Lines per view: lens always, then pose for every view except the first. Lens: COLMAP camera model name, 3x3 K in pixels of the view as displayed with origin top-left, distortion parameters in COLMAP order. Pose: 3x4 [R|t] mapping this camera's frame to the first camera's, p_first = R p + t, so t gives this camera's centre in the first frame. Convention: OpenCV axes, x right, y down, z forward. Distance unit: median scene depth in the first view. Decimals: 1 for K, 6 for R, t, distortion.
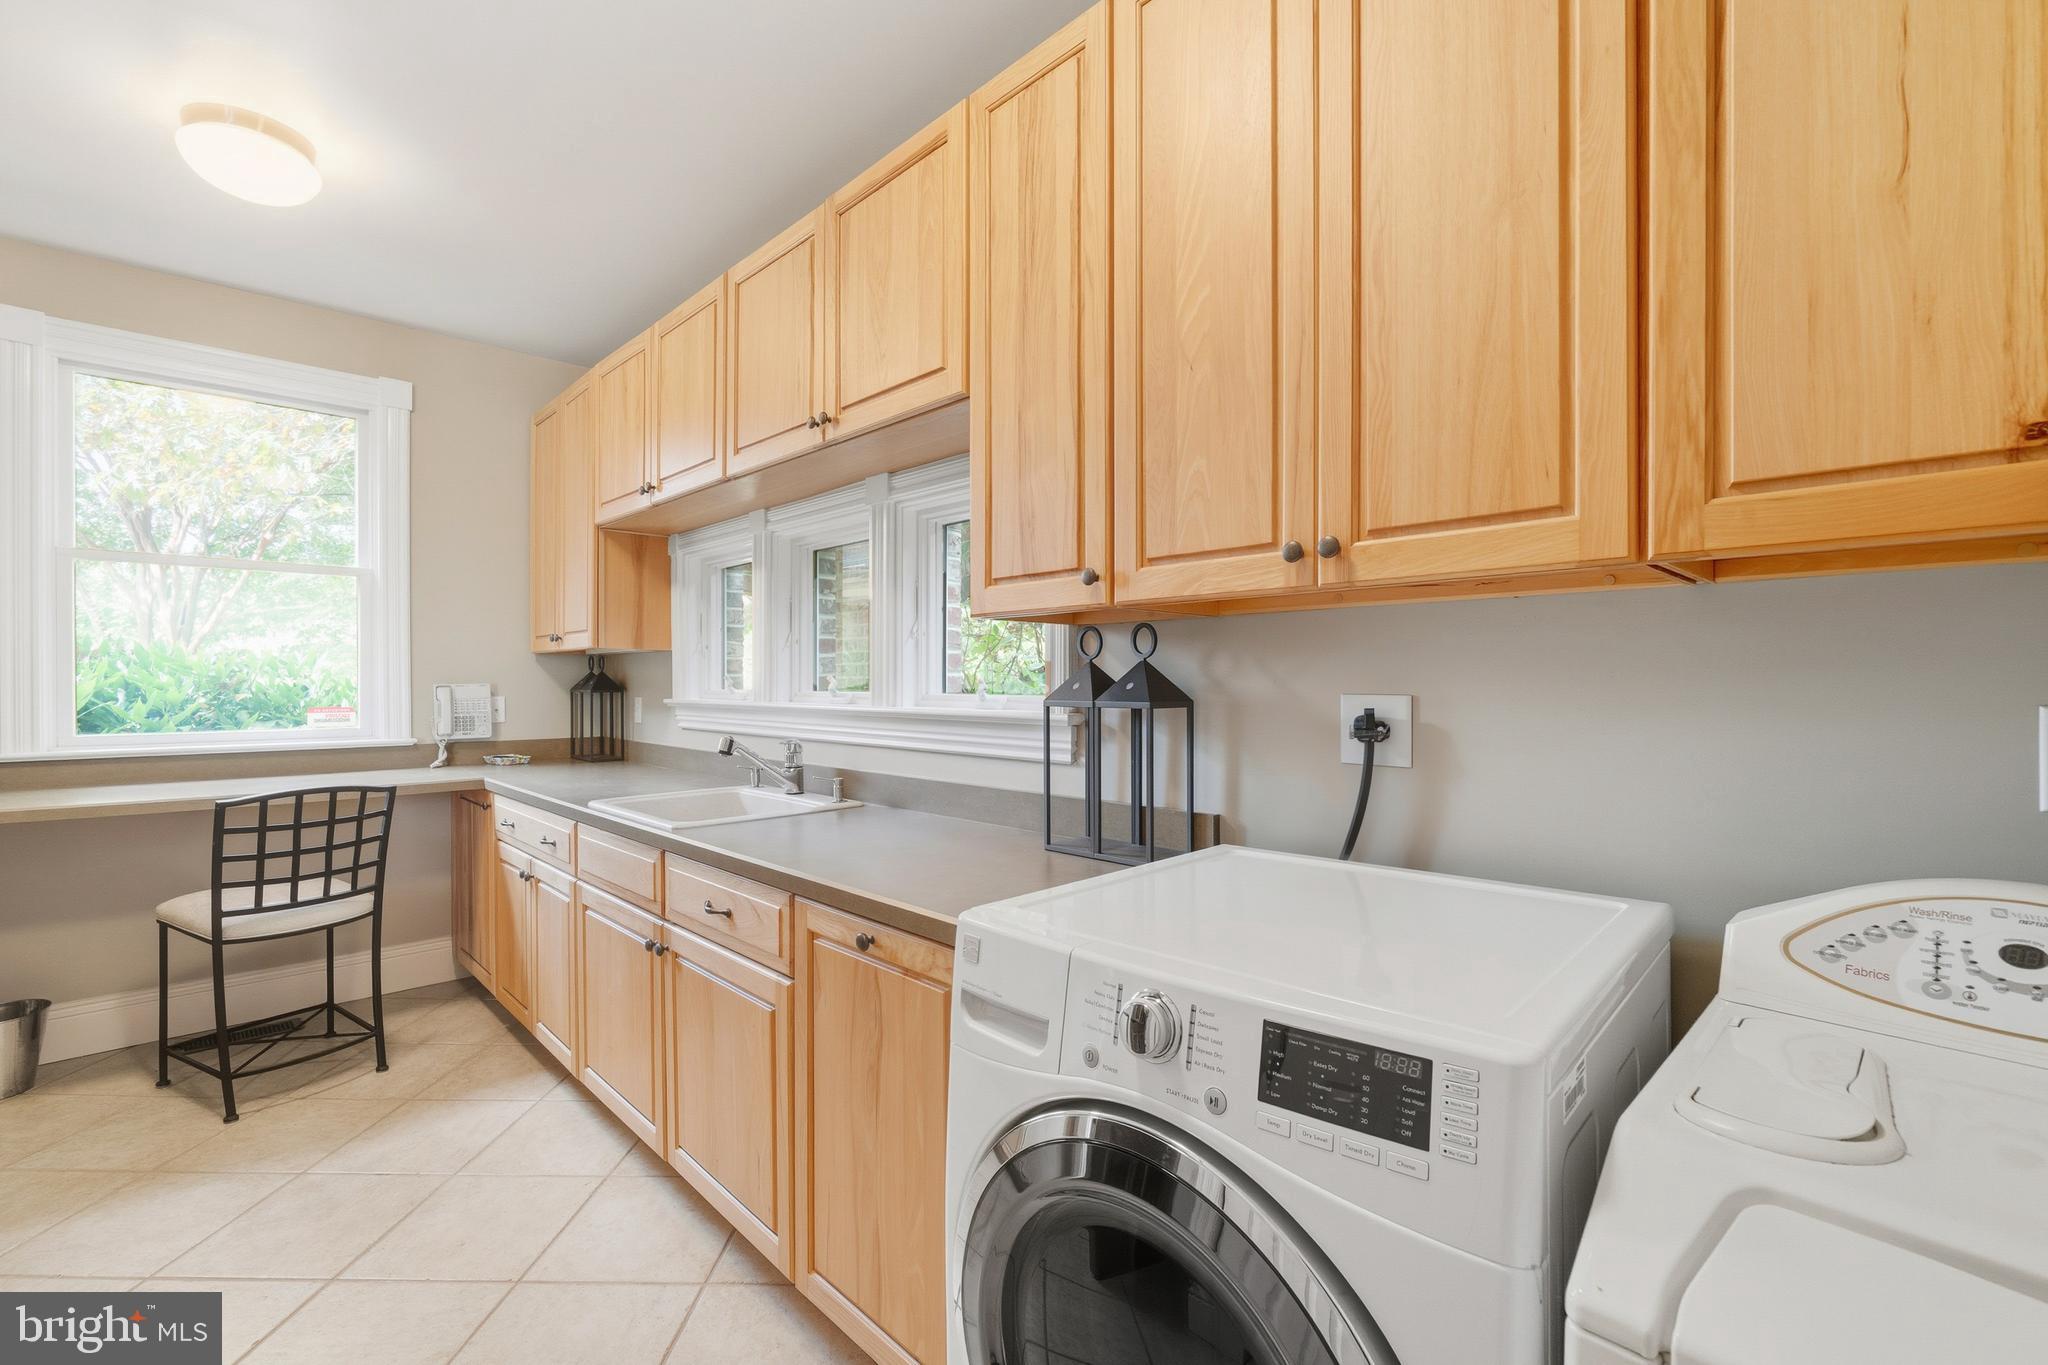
lens RADIAL K [[798.3, 0, 1021.3], [0, 798.3, 684.3], [0, 0, 1]] dist [0.013902, -0.000004]
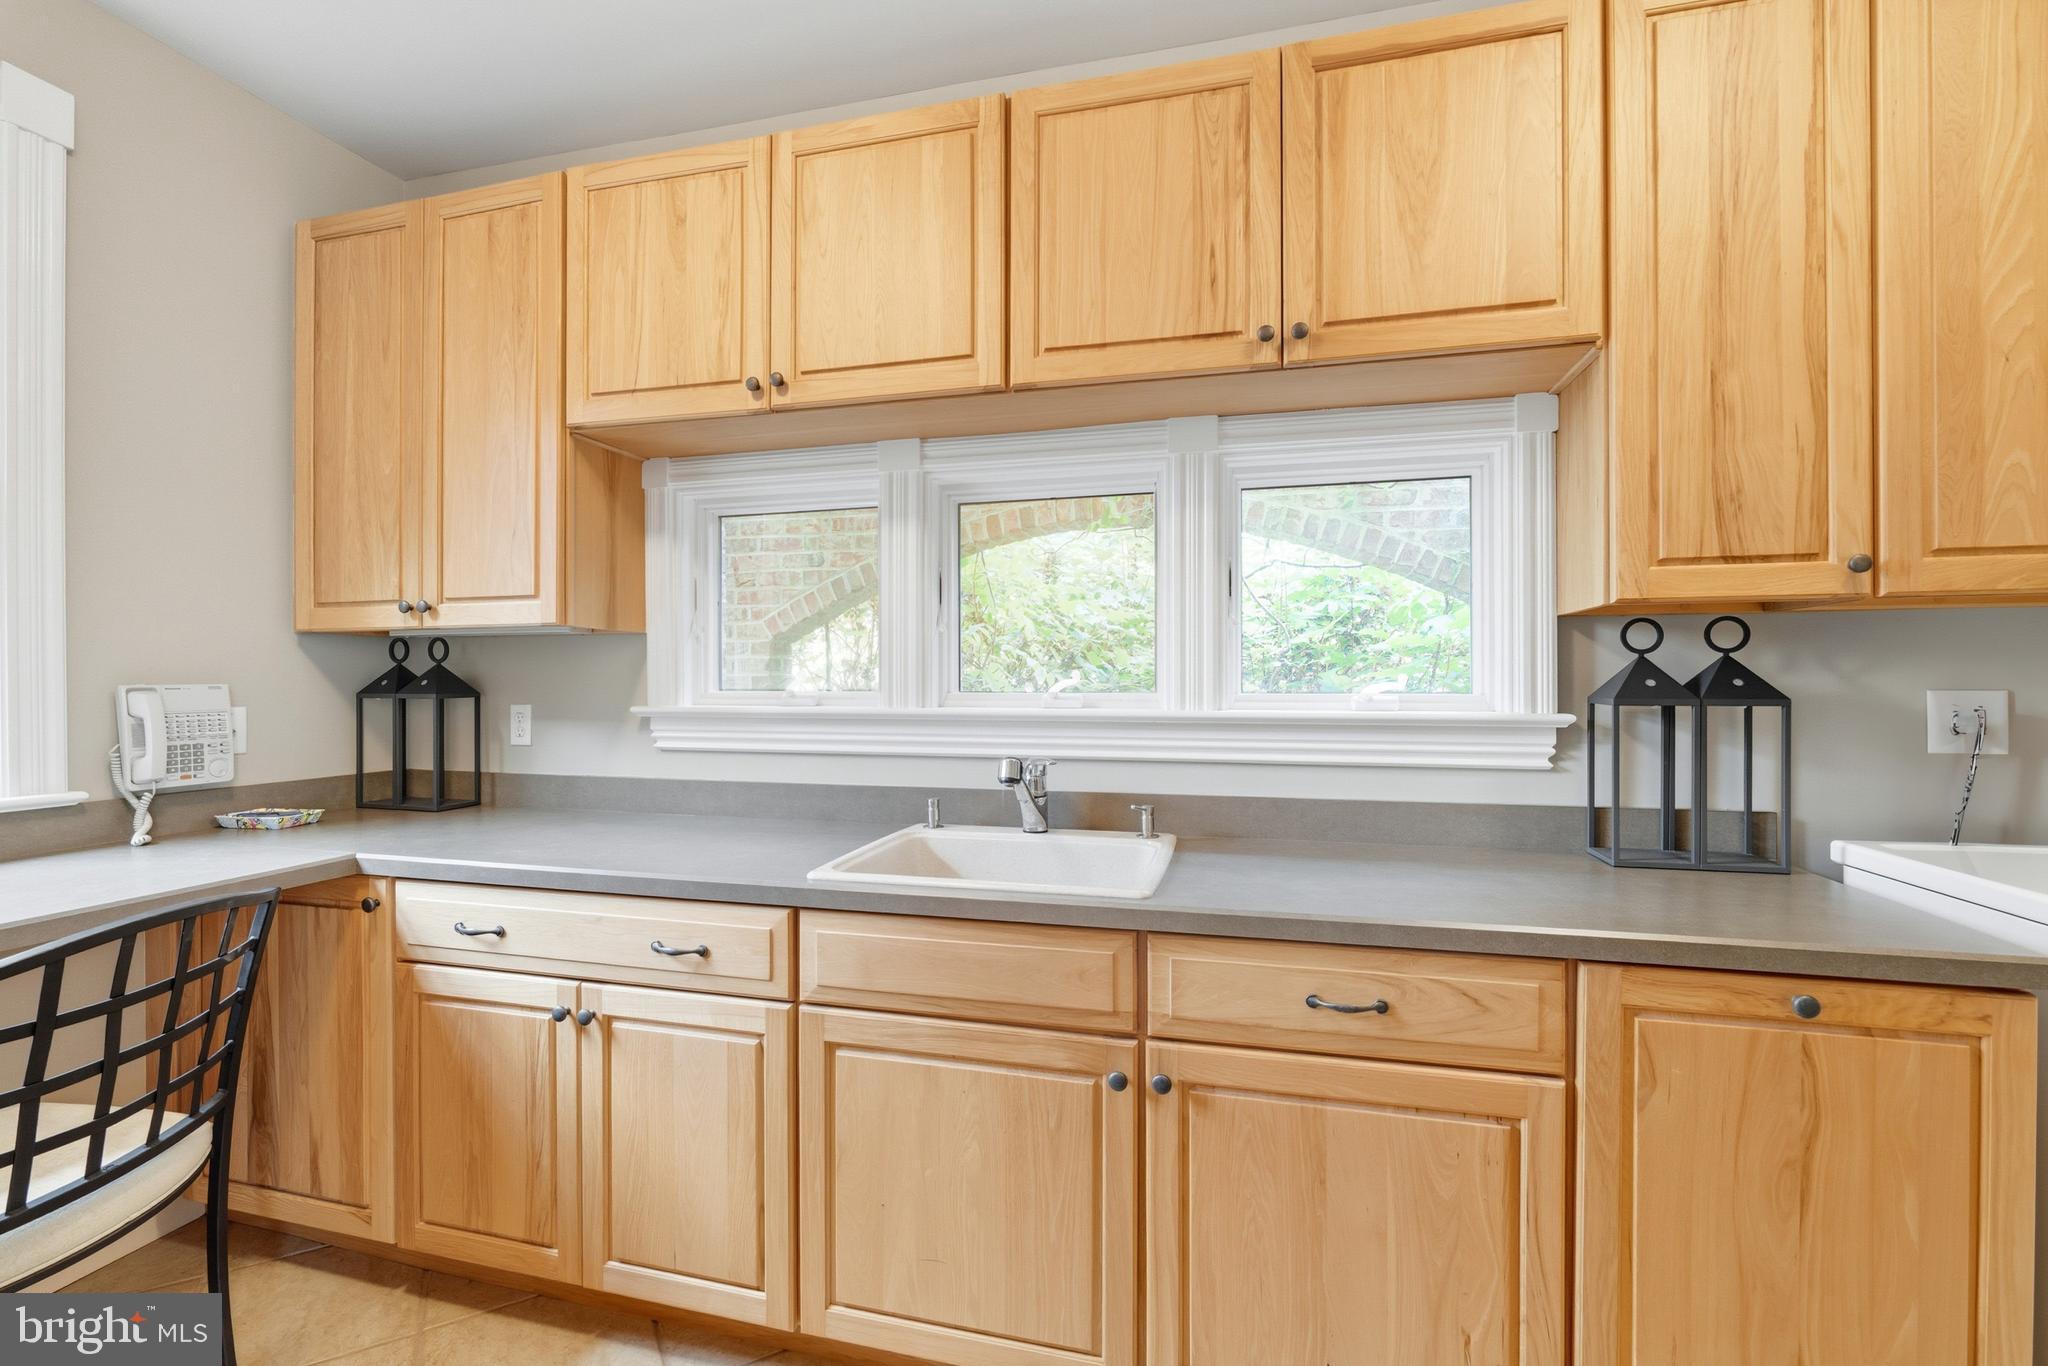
lens RADIAL K [[804.8, 0, 1029.2], [0, 804.8, 683.8], [0, 0, 1]] dist [-0.002954, -0.000023]
pose [[0.871925, -0.000155, 0.489640, -0.528148], [0.002258, 0.999991, -0.003704, 0.002745], [-0.489635, 0.004336, 0.871917, 0.290828]]
